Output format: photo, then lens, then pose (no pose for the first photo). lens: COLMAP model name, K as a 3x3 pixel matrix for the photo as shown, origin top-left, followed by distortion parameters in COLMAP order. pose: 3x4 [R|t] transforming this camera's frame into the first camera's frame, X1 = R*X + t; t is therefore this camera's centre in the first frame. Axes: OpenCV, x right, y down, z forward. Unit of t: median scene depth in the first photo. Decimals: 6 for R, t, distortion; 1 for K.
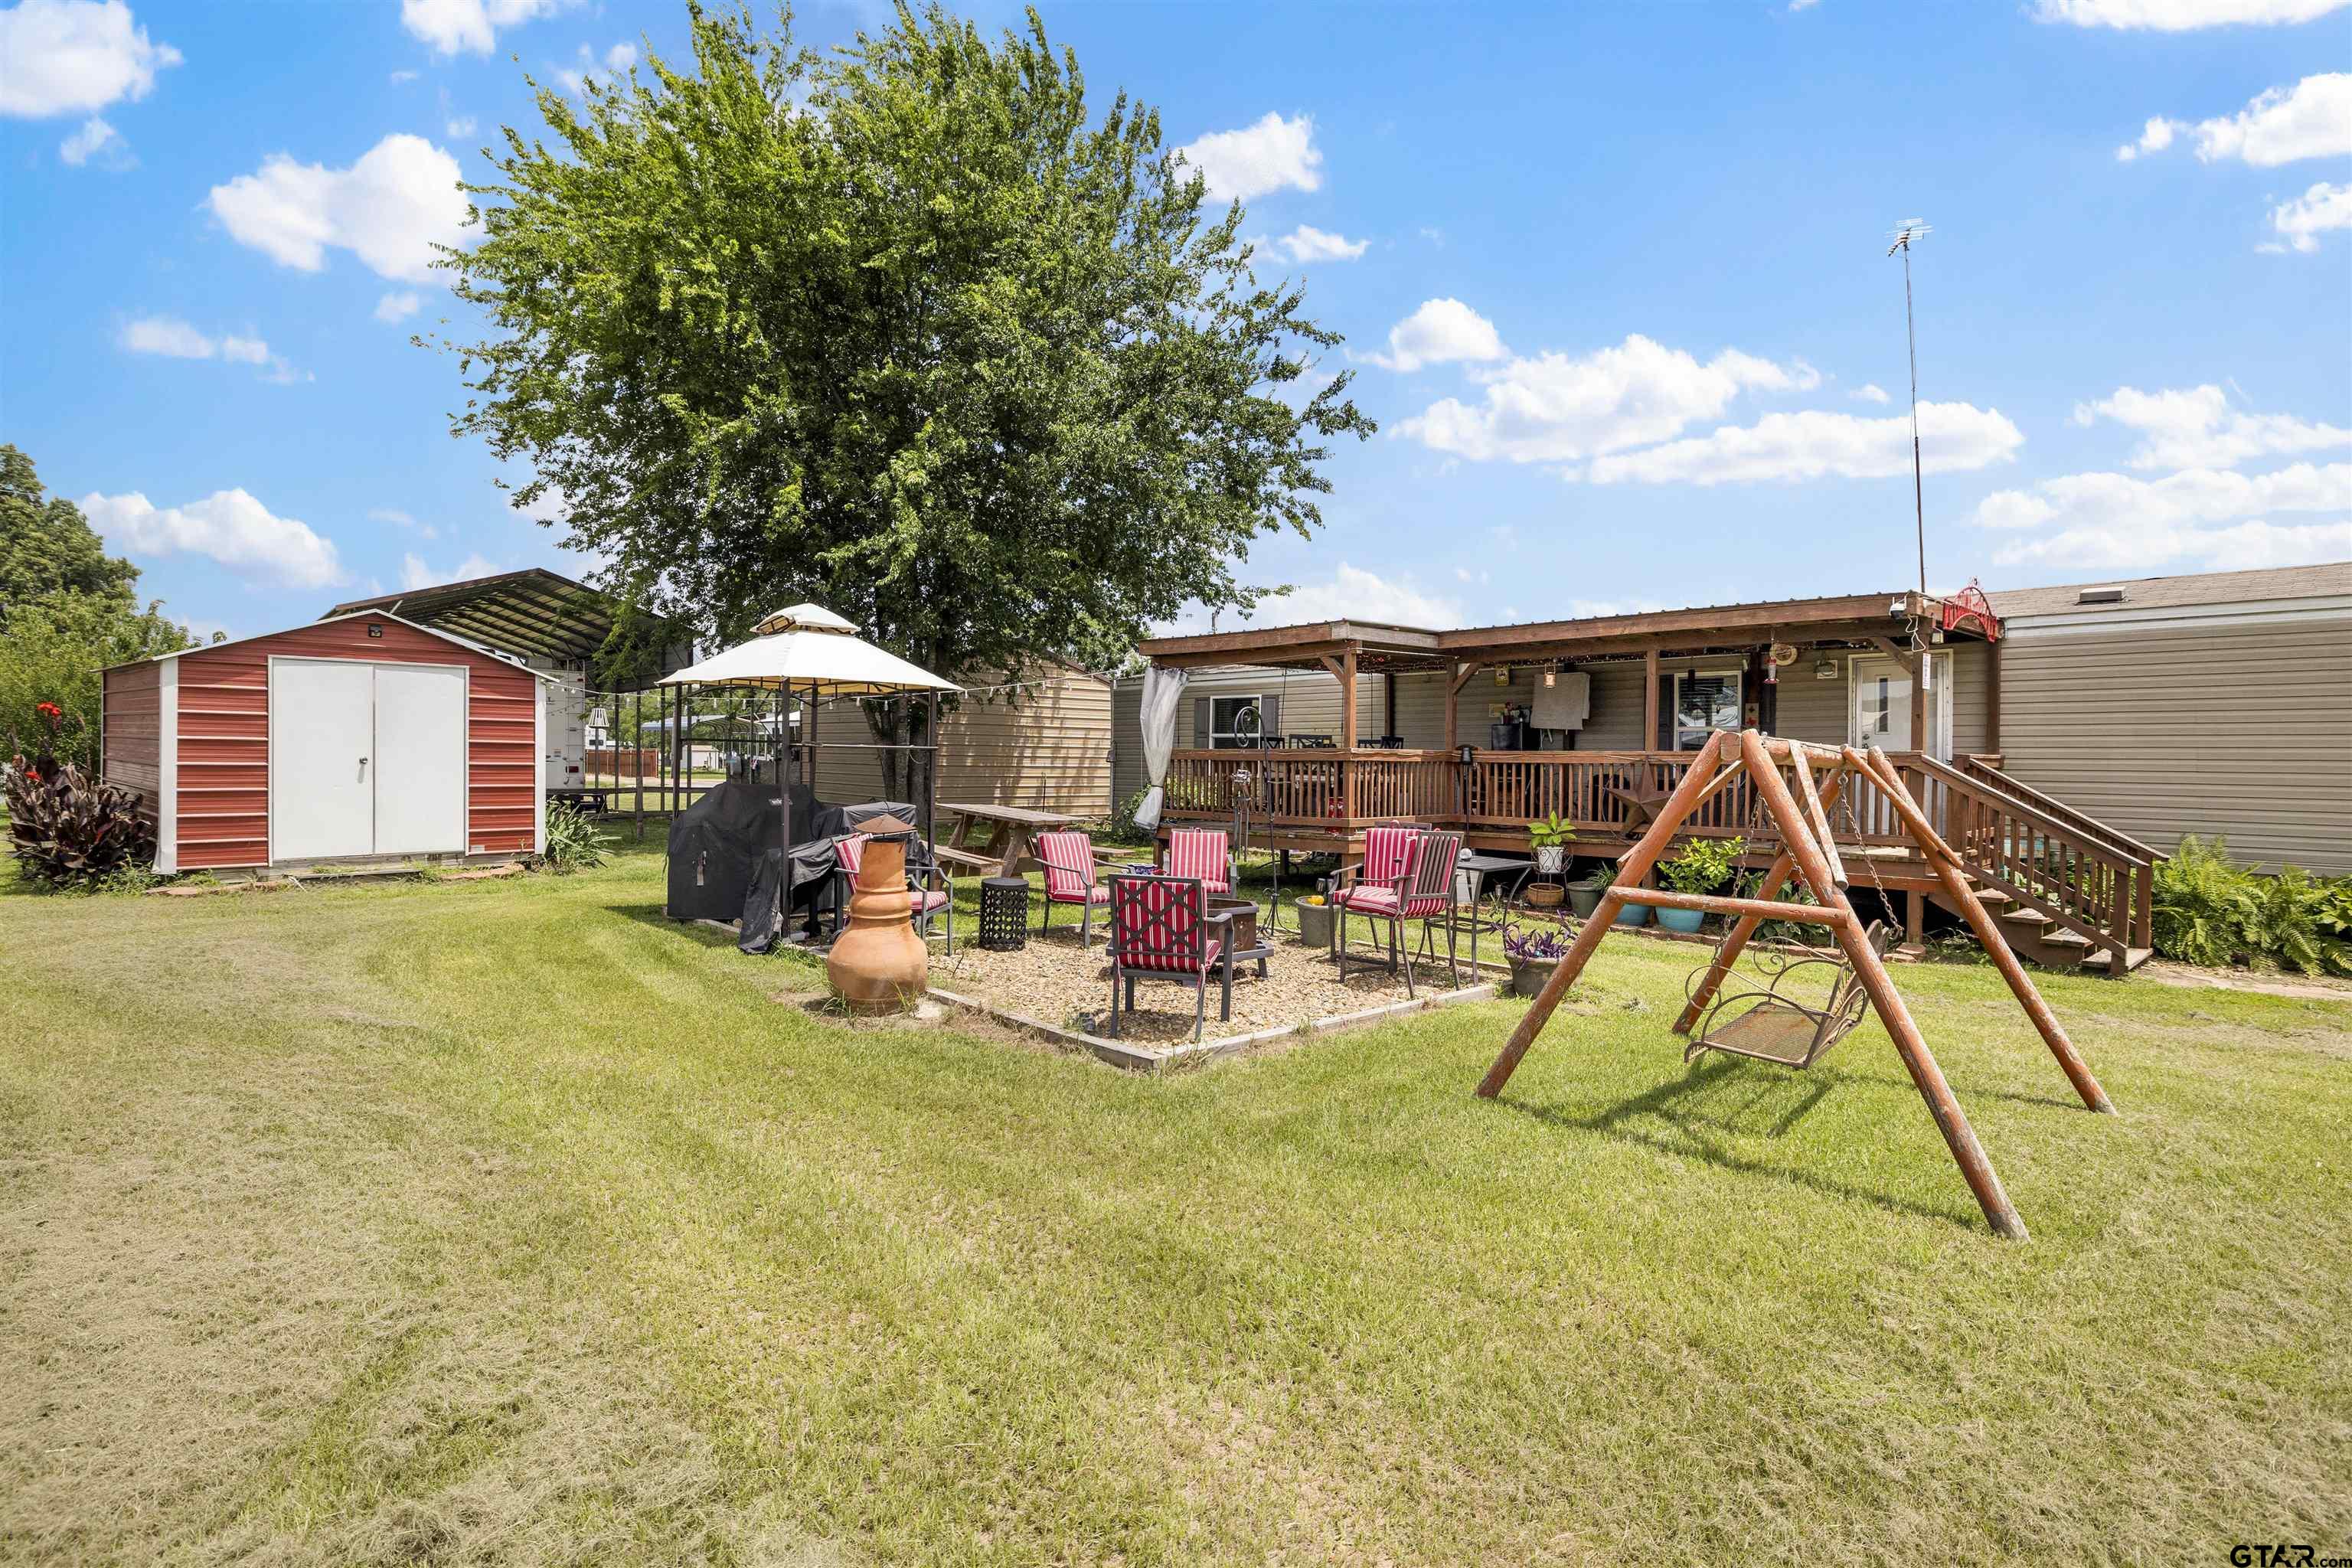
lens RADIAL K [[1062.3, 0, 1176.0], [0, 1062.3, 784.0], [0, 0, 1]] dist [-0.018408, 0.000284]
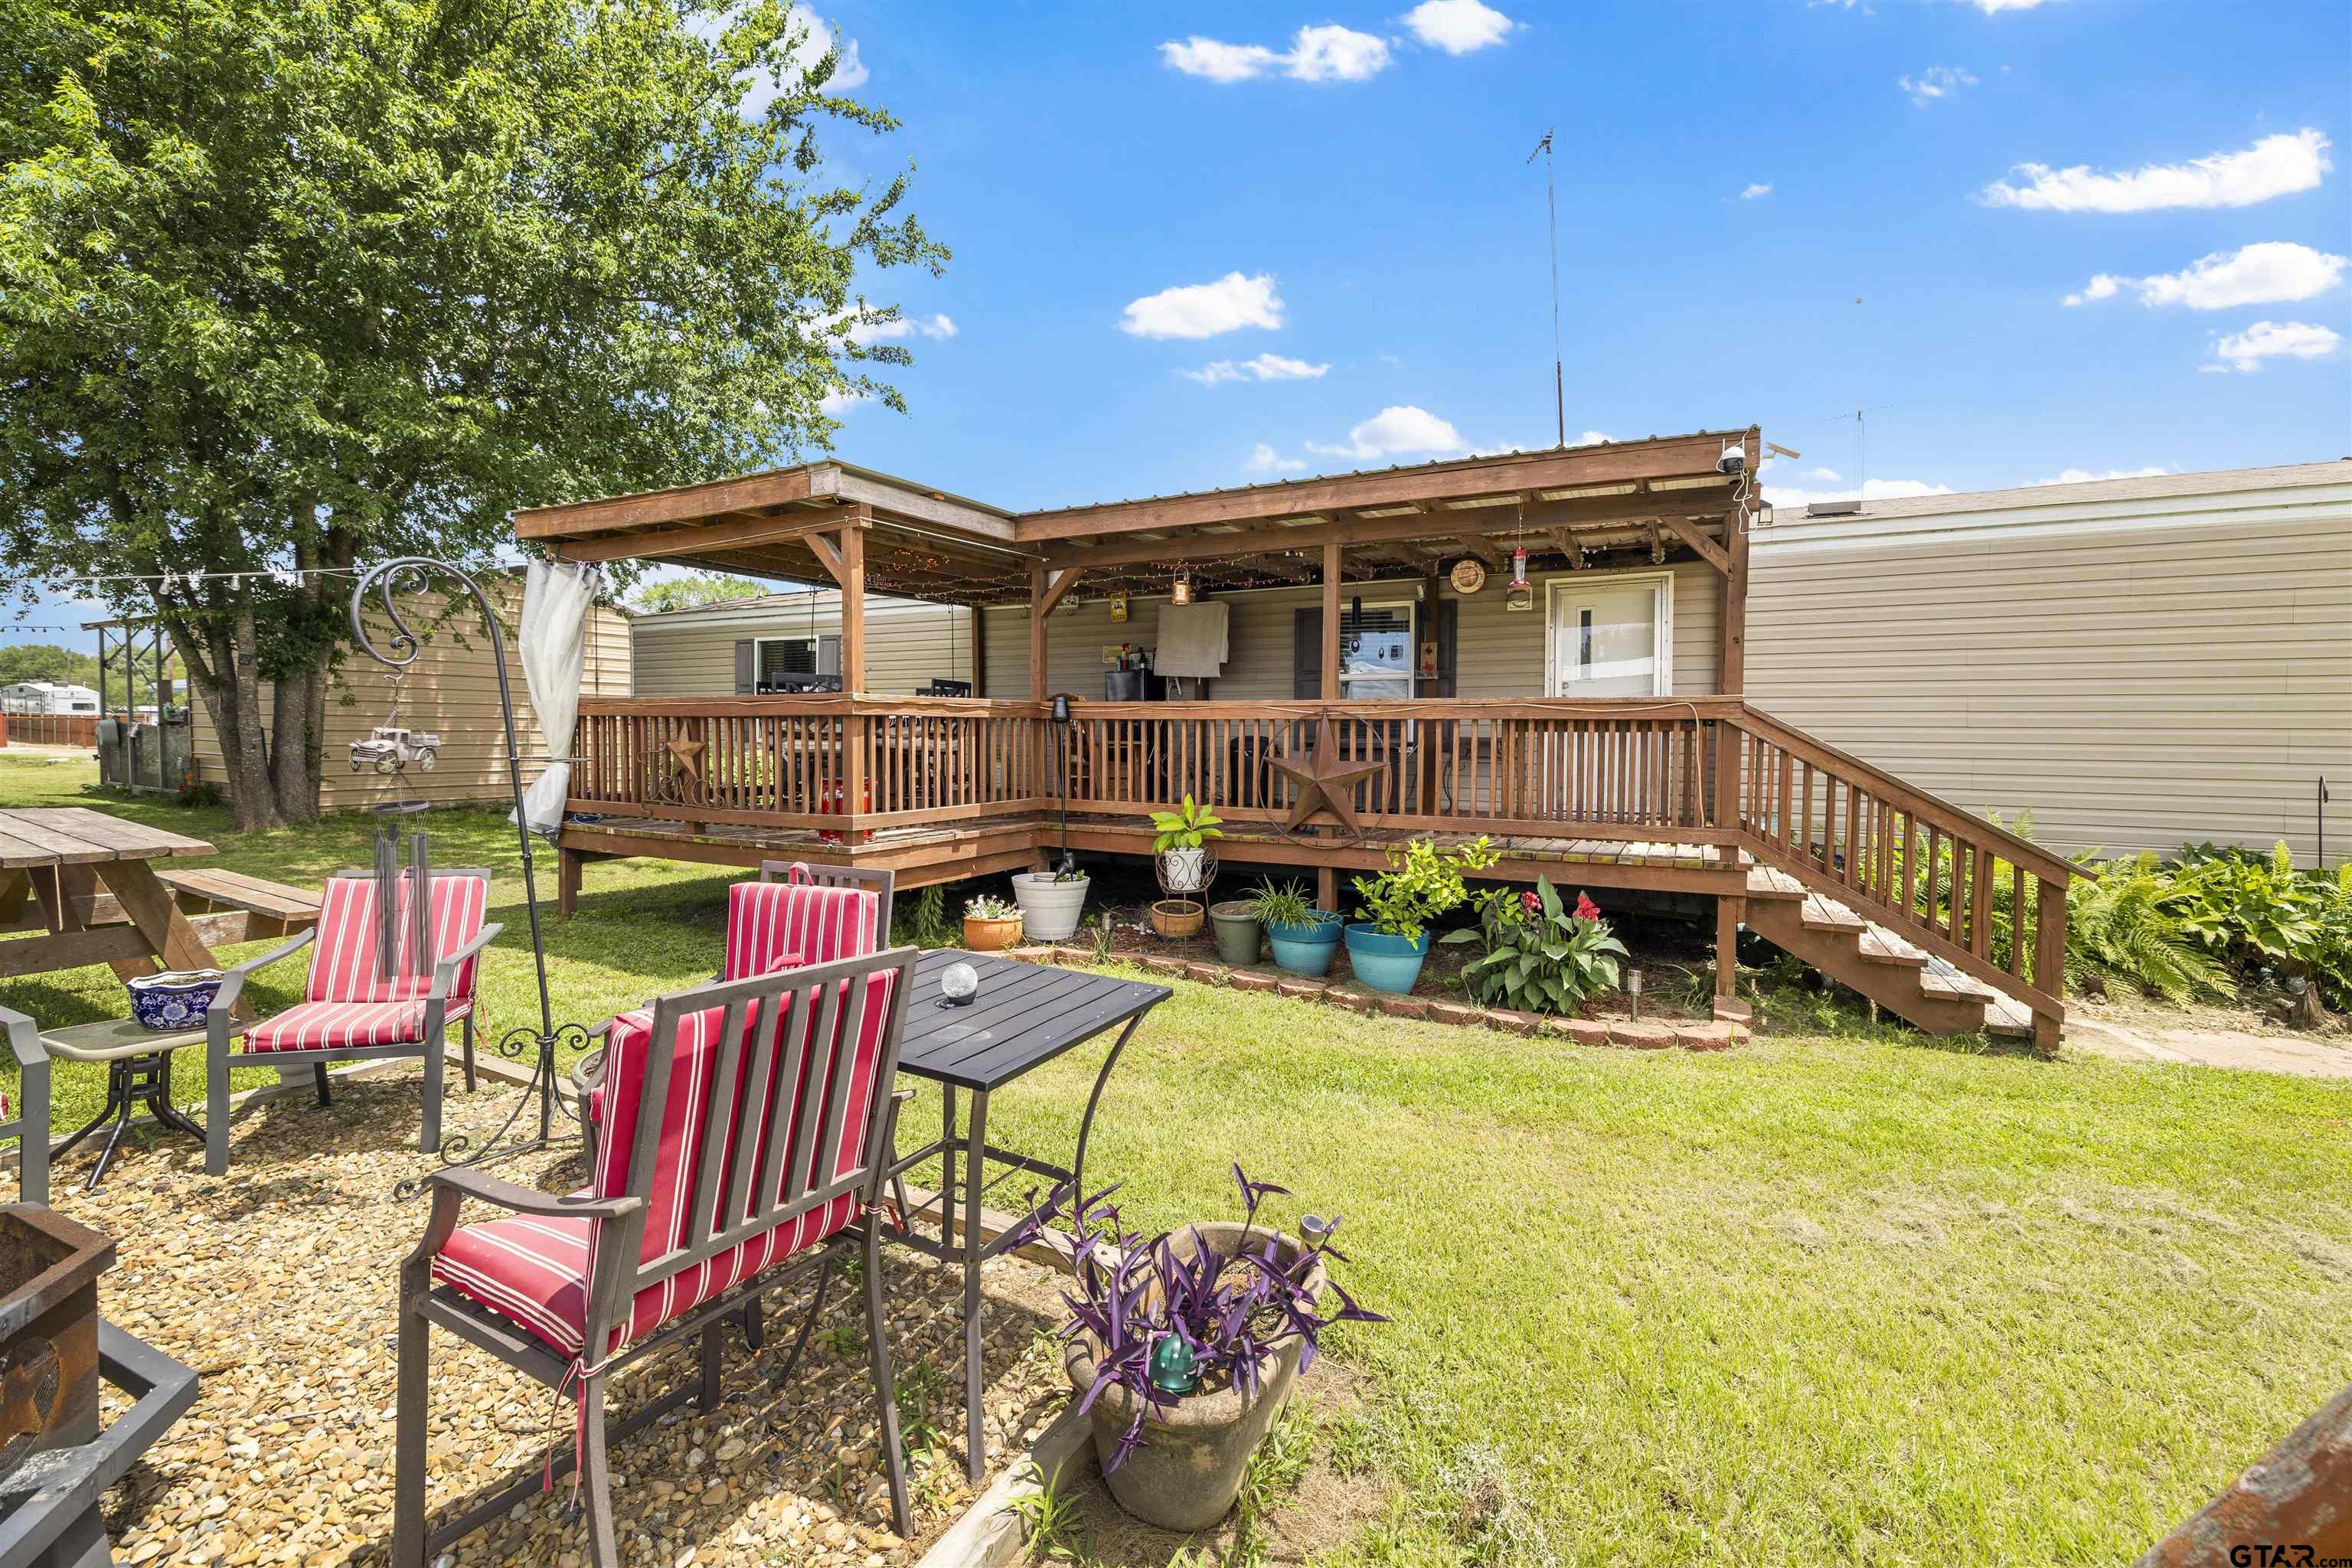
lens RADIAL K [[983.9, 0, 1178.2], [0, 983.9, 751.6], [0, 0, 1]] dist [-0.000187, -0.000026]
pose [[0.941345, -0.011416, 0.337254, 0.139188], [0.010141, 0.999933, 0.005542, -0.002976], [-0.337295, -0.001797, 0.941397, 0.409733]]
